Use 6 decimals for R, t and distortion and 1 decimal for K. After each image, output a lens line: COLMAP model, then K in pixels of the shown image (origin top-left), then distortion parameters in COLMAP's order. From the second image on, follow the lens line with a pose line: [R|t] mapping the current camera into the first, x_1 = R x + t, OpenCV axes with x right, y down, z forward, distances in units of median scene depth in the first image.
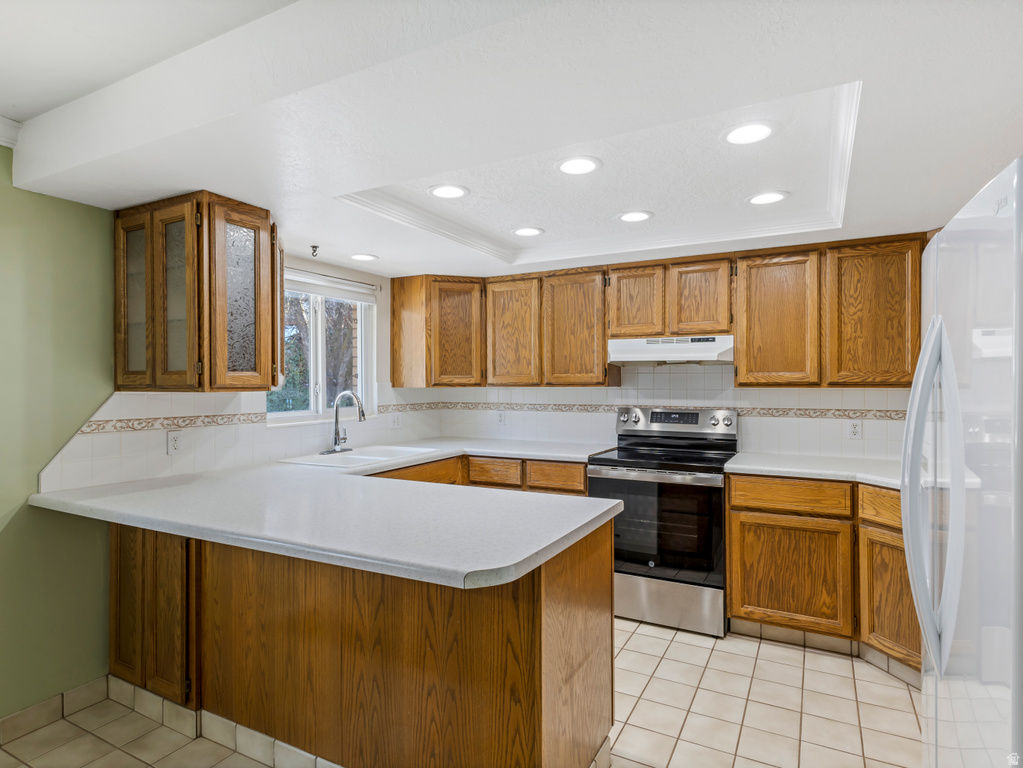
lens RADIAL K [[562.7, 0, 513.7], [0, 562.7, 383.5], [0, 0, 1]] dist [0.000797, 0.000688]
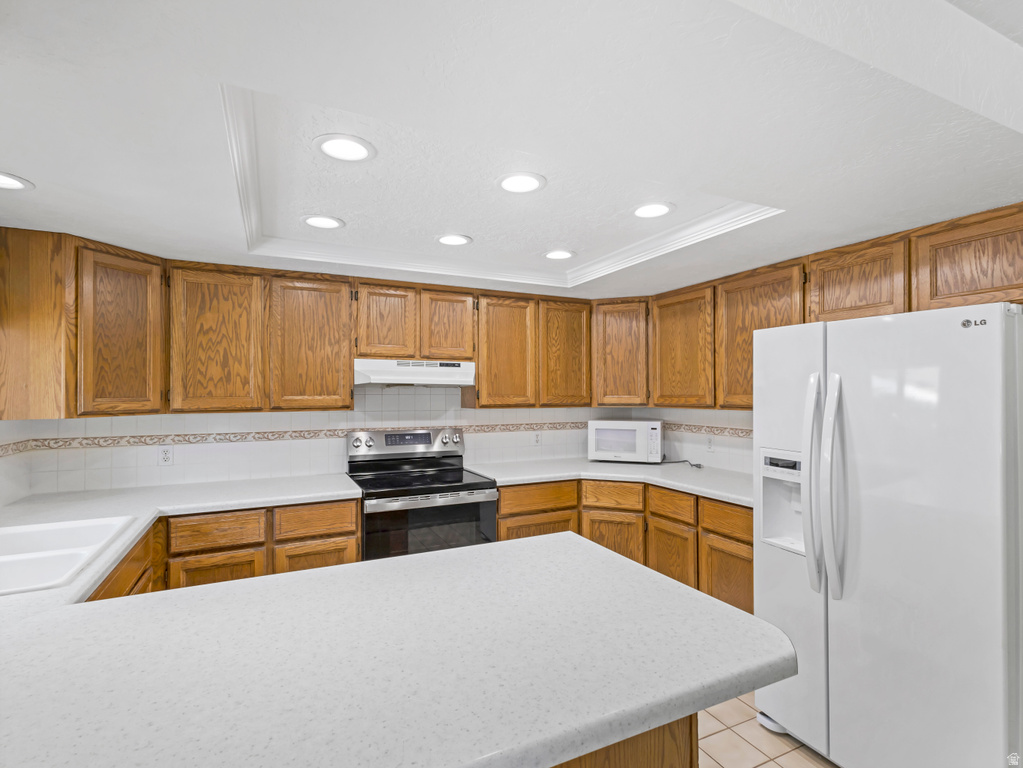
lens RADIAL K [[506.5, 0, 513.0], [0, 506.5, 387.0], [0, 0, 1]] dist [0.001691, 0.001304]
pose [[0.587714, 0.009004, 0.809019, -0.353316], [0.000159, 0.999937, -0.011245, -0.023476], [-0.809069, 0.006737, 0.587675, 0.318745]]
